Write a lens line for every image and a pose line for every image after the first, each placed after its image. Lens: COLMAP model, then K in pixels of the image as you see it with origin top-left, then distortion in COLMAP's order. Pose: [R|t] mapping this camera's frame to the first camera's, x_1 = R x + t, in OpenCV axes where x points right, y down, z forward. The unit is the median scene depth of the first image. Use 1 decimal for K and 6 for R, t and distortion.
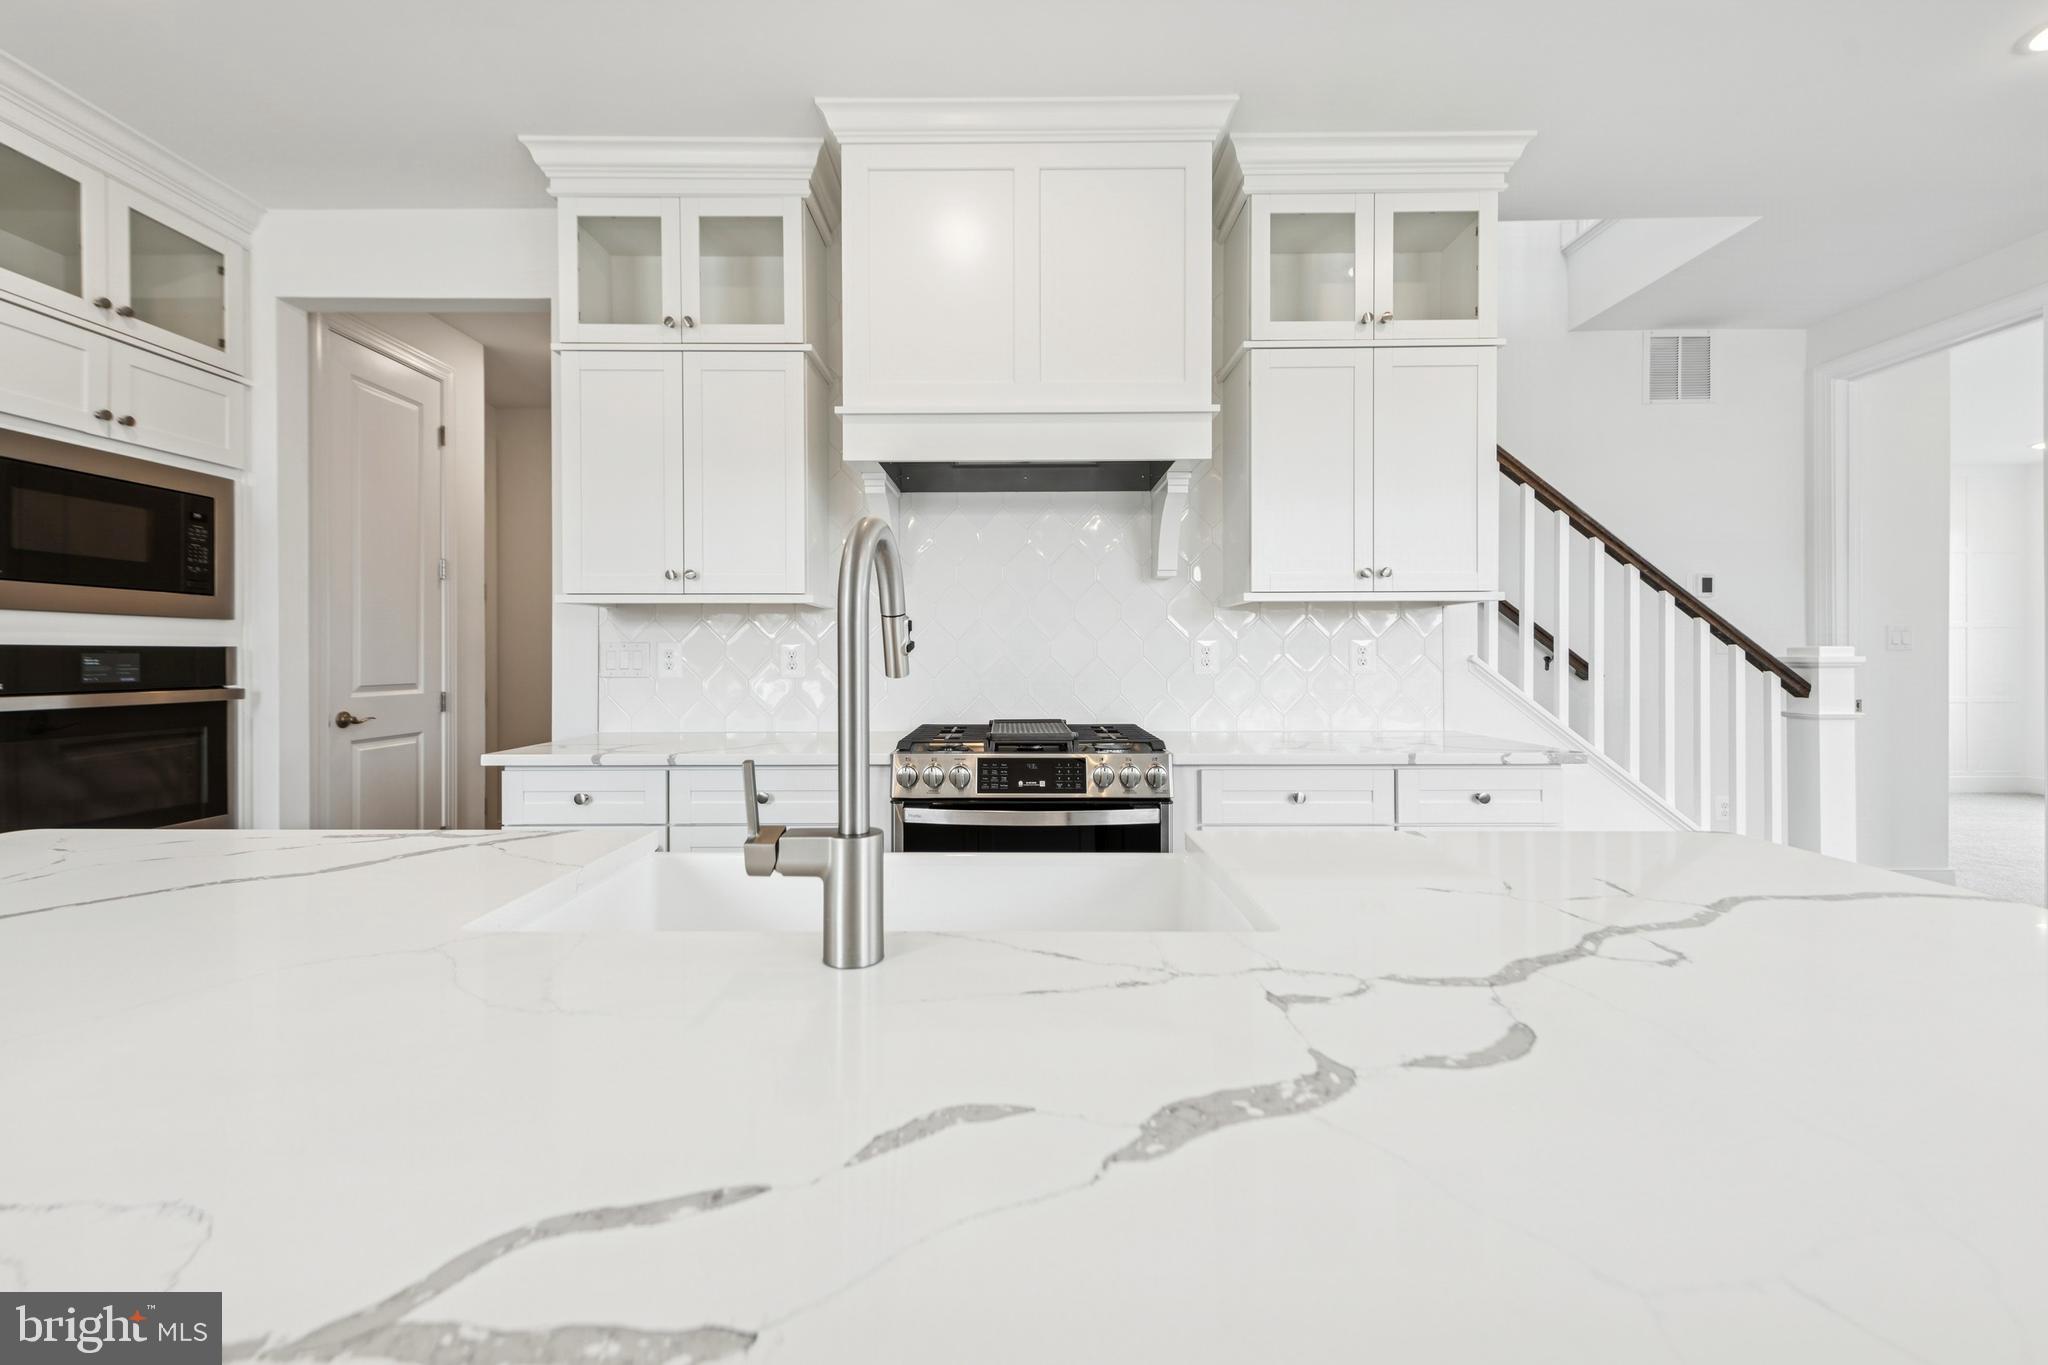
lens RADIAL K [[796.2, 0, 992.5], [0, 796.2, 655.3], [0, 0, 1]] dist [0.003692, -0.001834]
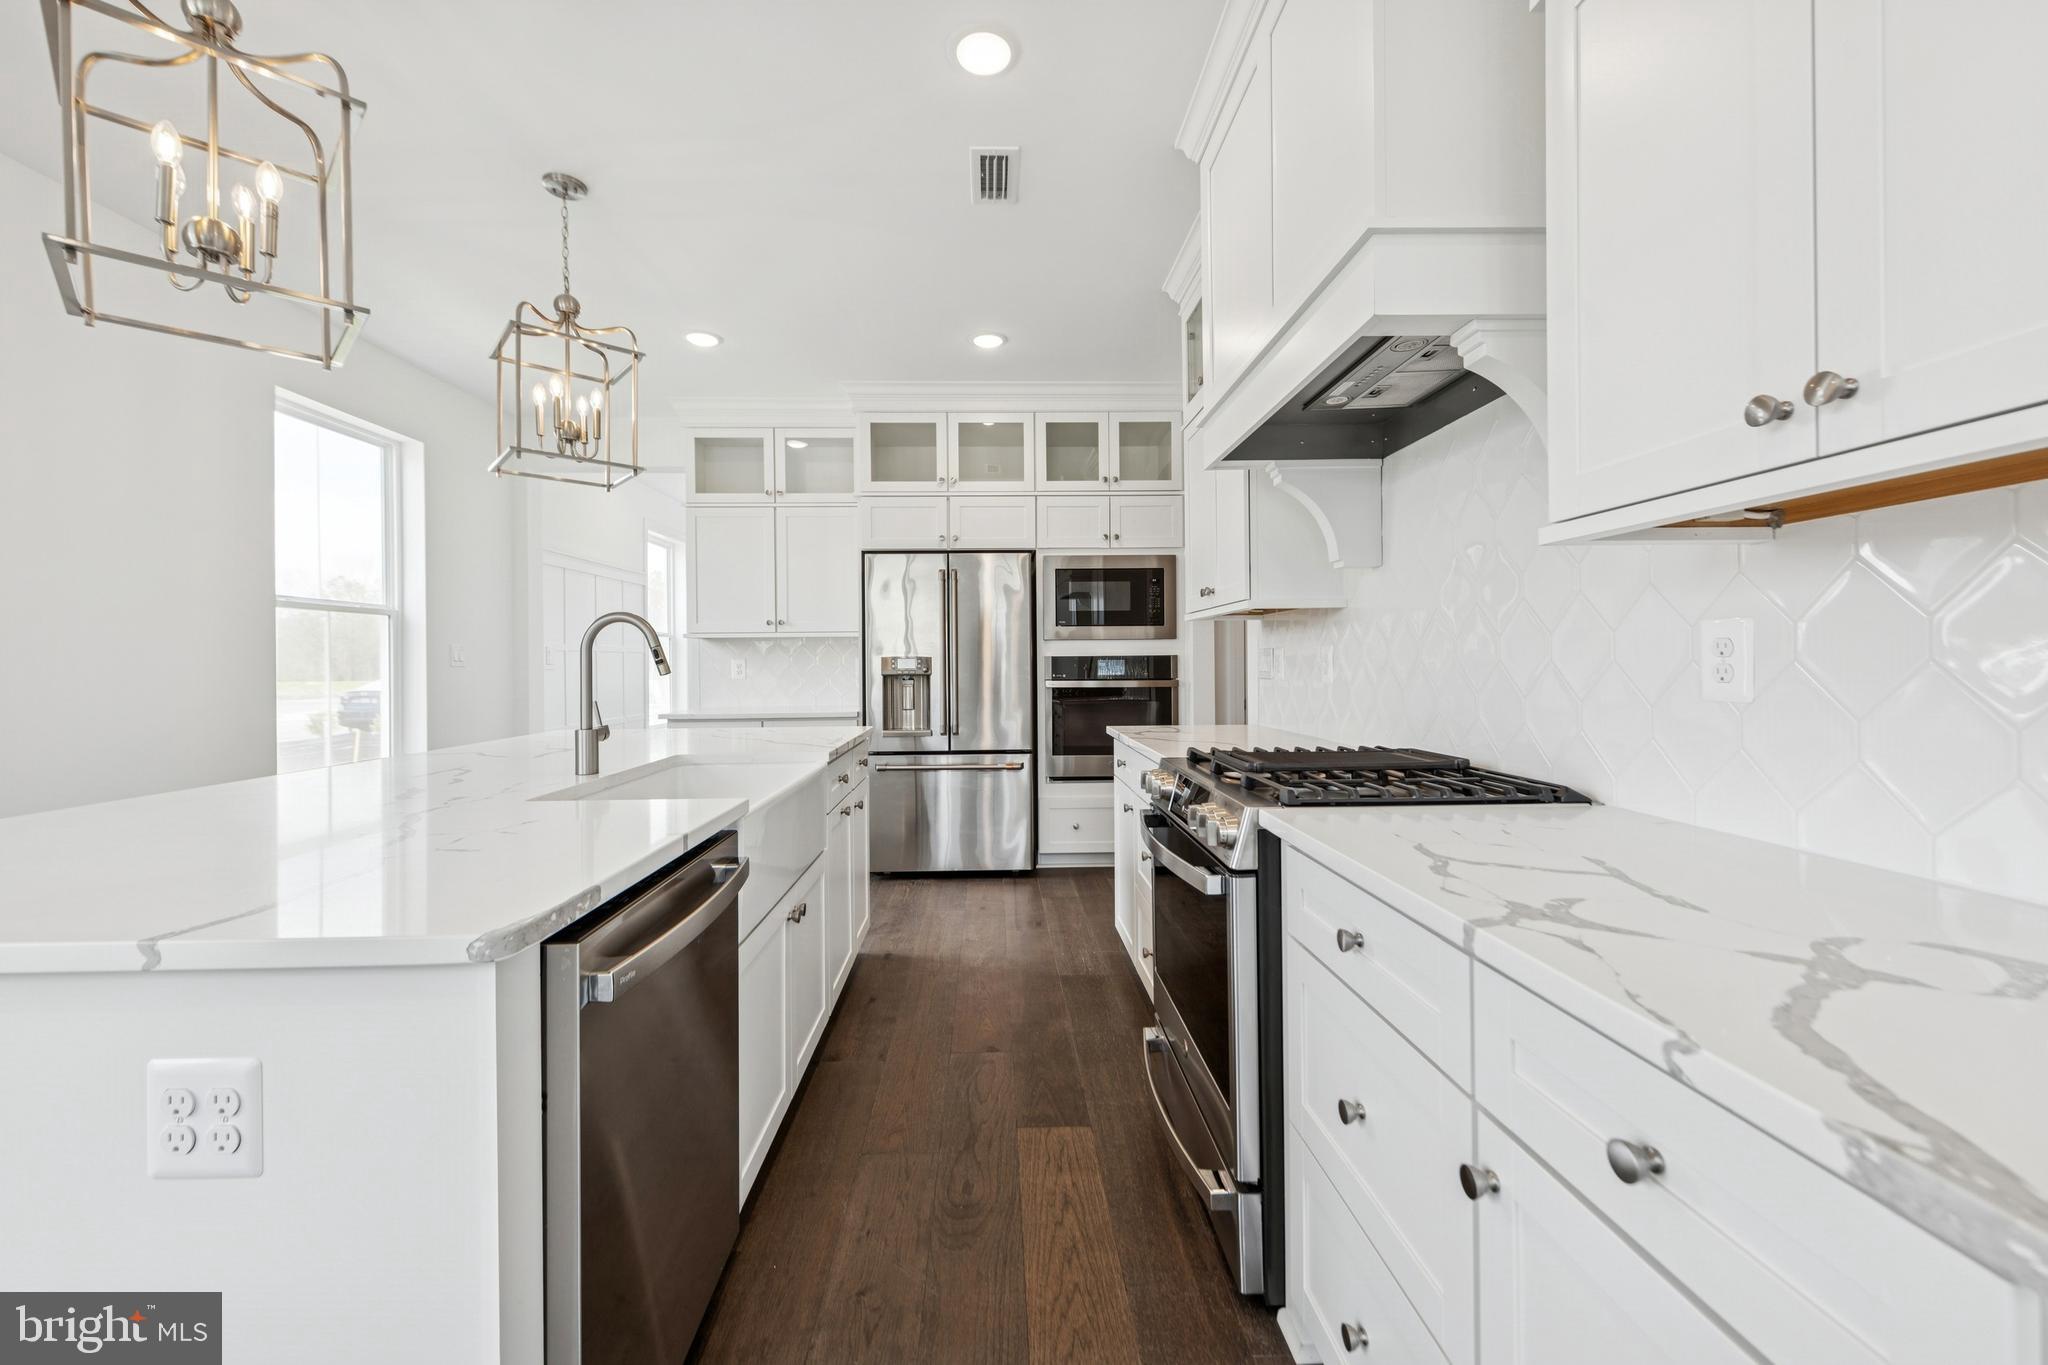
lens RADIAL K [[796.2, 0, 1030.8], [0, 796.2, 664.6], [0, 0, 1]] dist [0.003692, -0.001834]
pose [[0.058208, 0.004212, -0.998296, 0.773369], [0.004252, 0.999981, 0.004467, -0.000554], [0.998295, -0.004505, 0.058189, 0.671882]]
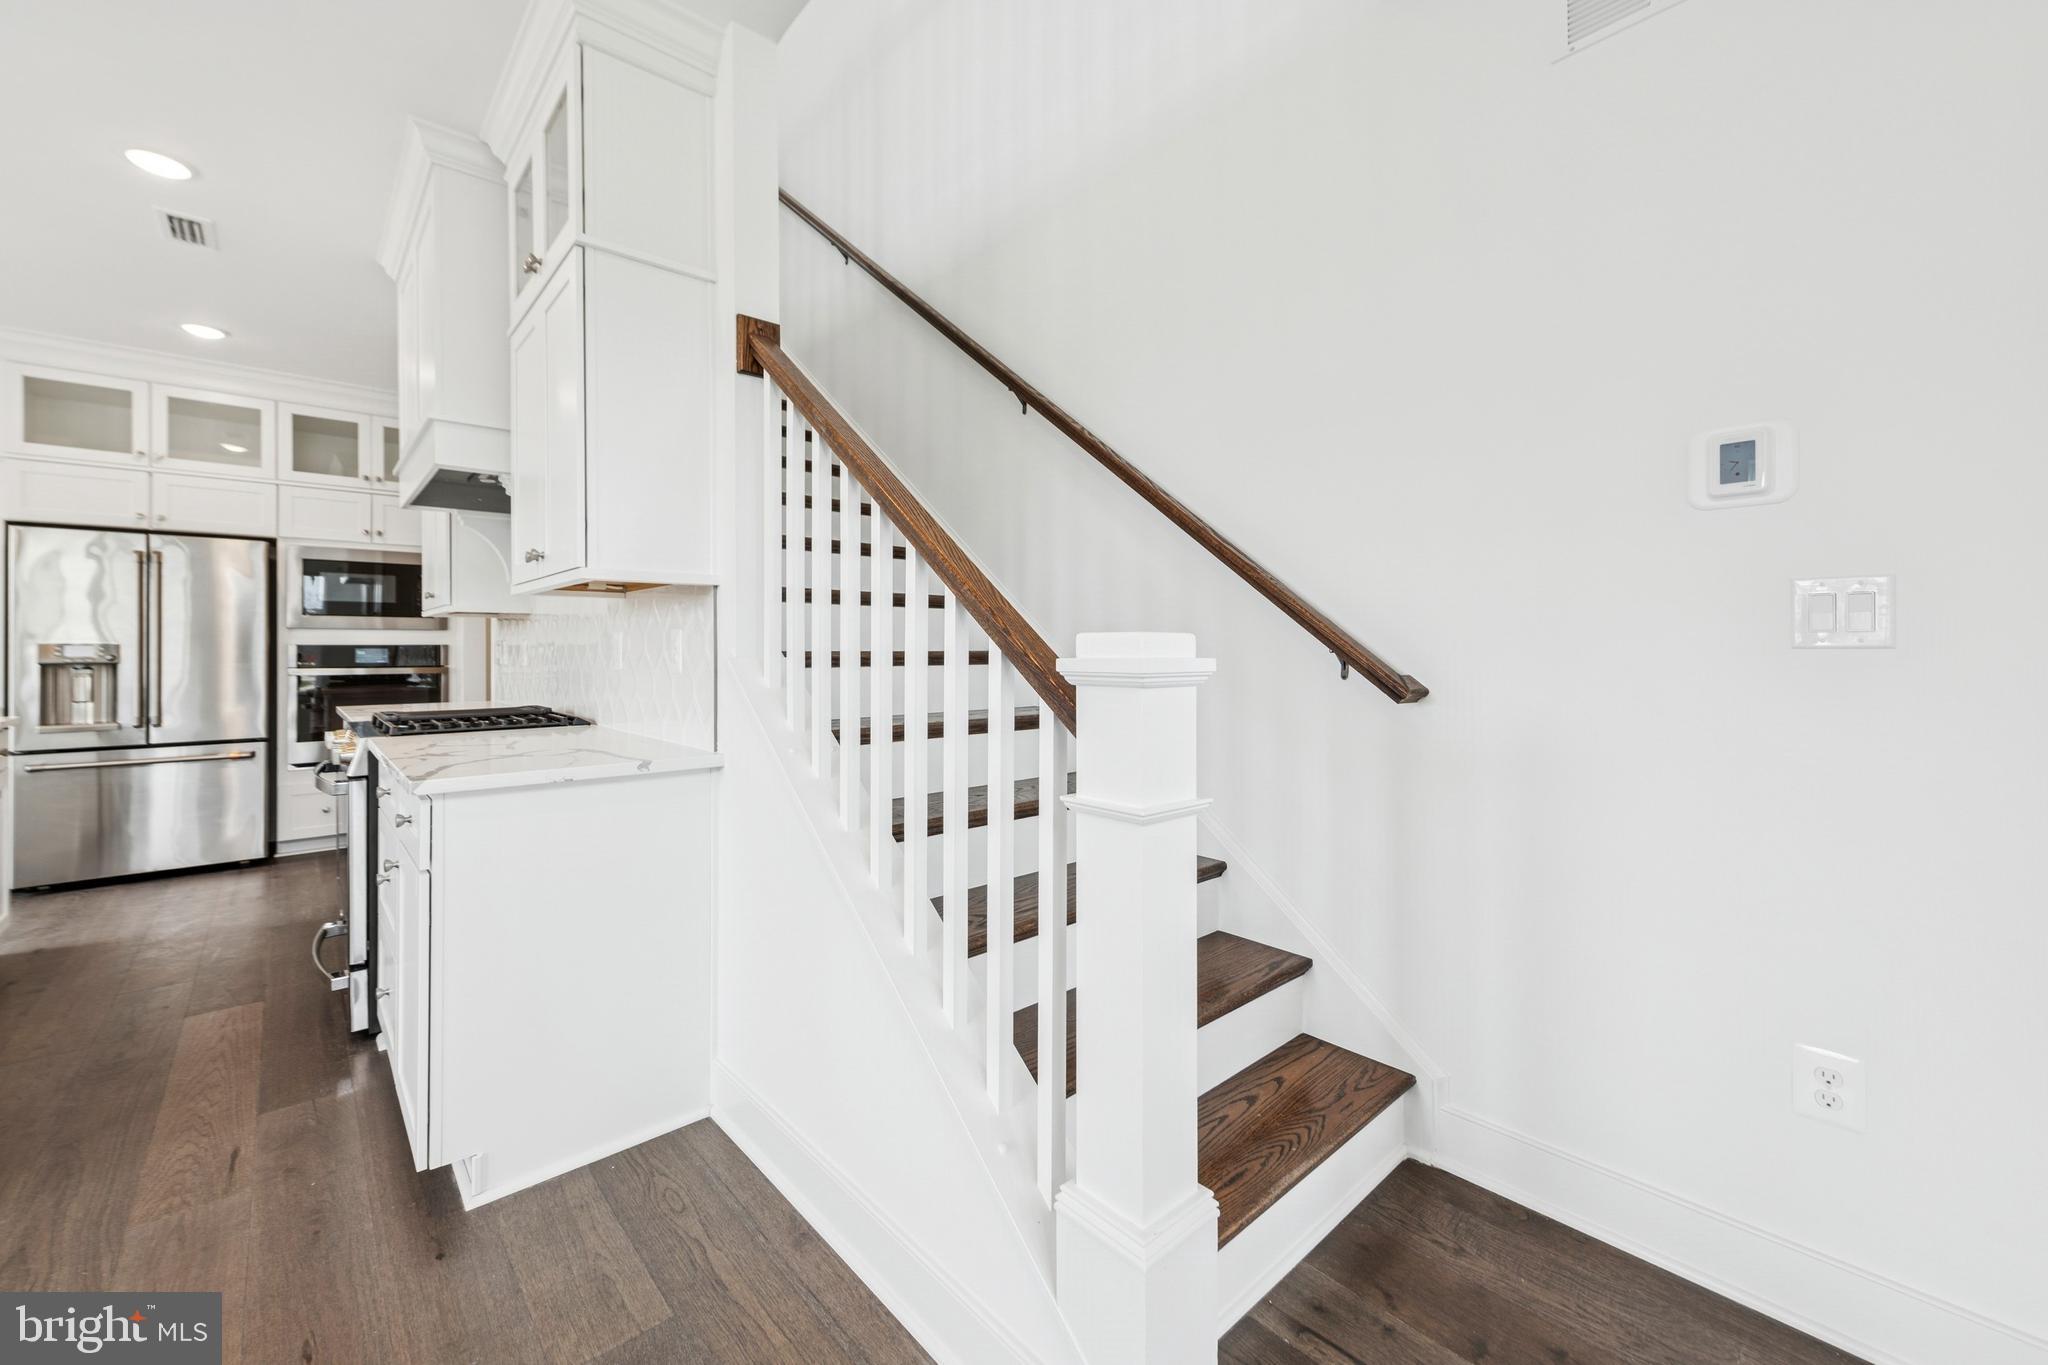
lens RADIAL K [[796.2, 0, 1005.6], [0, 796.2, 647.2], [0, 0, 1]] dist [0.003692, -0.001834]
pose [[0.677666, -0.001310, -0.735368, 1.443259], [-0.002123, 0.999991, -0.003738, -0.001807], [0.735367, 0.004095, 0.677657, 0.783305]]
